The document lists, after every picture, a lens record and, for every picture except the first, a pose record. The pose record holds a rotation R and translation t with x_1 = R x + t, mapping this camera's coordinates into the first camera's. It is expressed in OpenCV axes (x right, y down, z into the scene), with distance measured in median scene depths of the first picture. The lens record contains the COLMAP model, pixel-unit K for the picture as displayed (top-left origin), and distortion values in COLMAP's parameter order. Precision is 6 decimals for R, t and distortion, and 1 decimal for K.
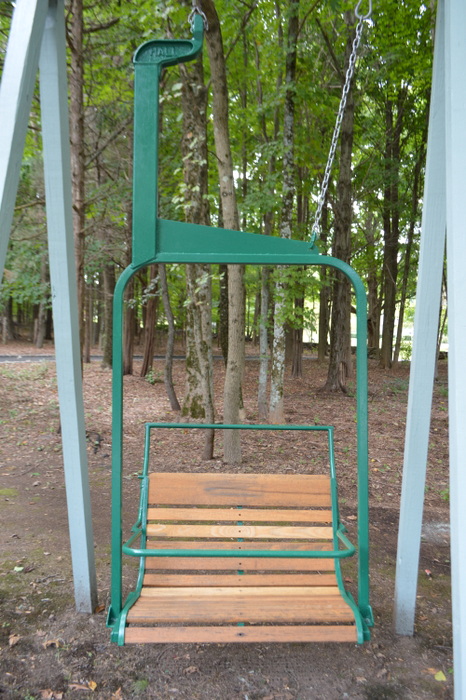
lens RADIAL K [[549.7, 0, 240.4], [0, 549.7, 351.1], [0, 0, 1]] dist [-0.011860, -0.001802]
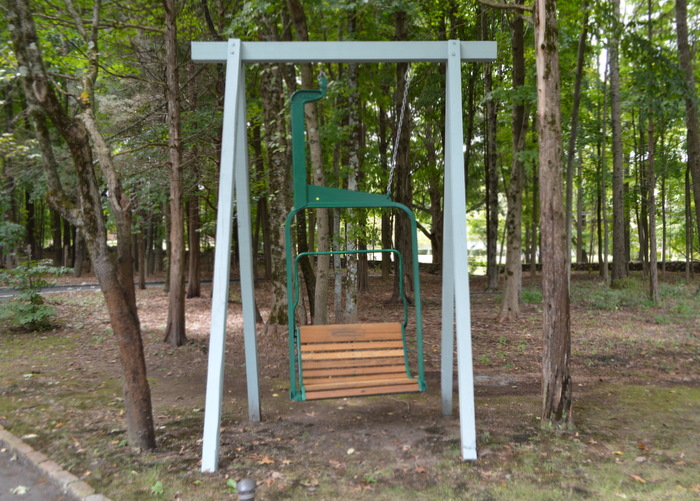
lens RADIAL K [[617.5, 0, 375.2], [0, 617.5, 270.7], [0, 0, 1]] dist [-0.006301, -0.004366]
pose [[0.990429, -0.040925, 0.131817, -0.155624], [0.041324, 0.999146, -0.000286, 0.048401], [-0.131693, 0.005730, 0.991274, -0.855725]]
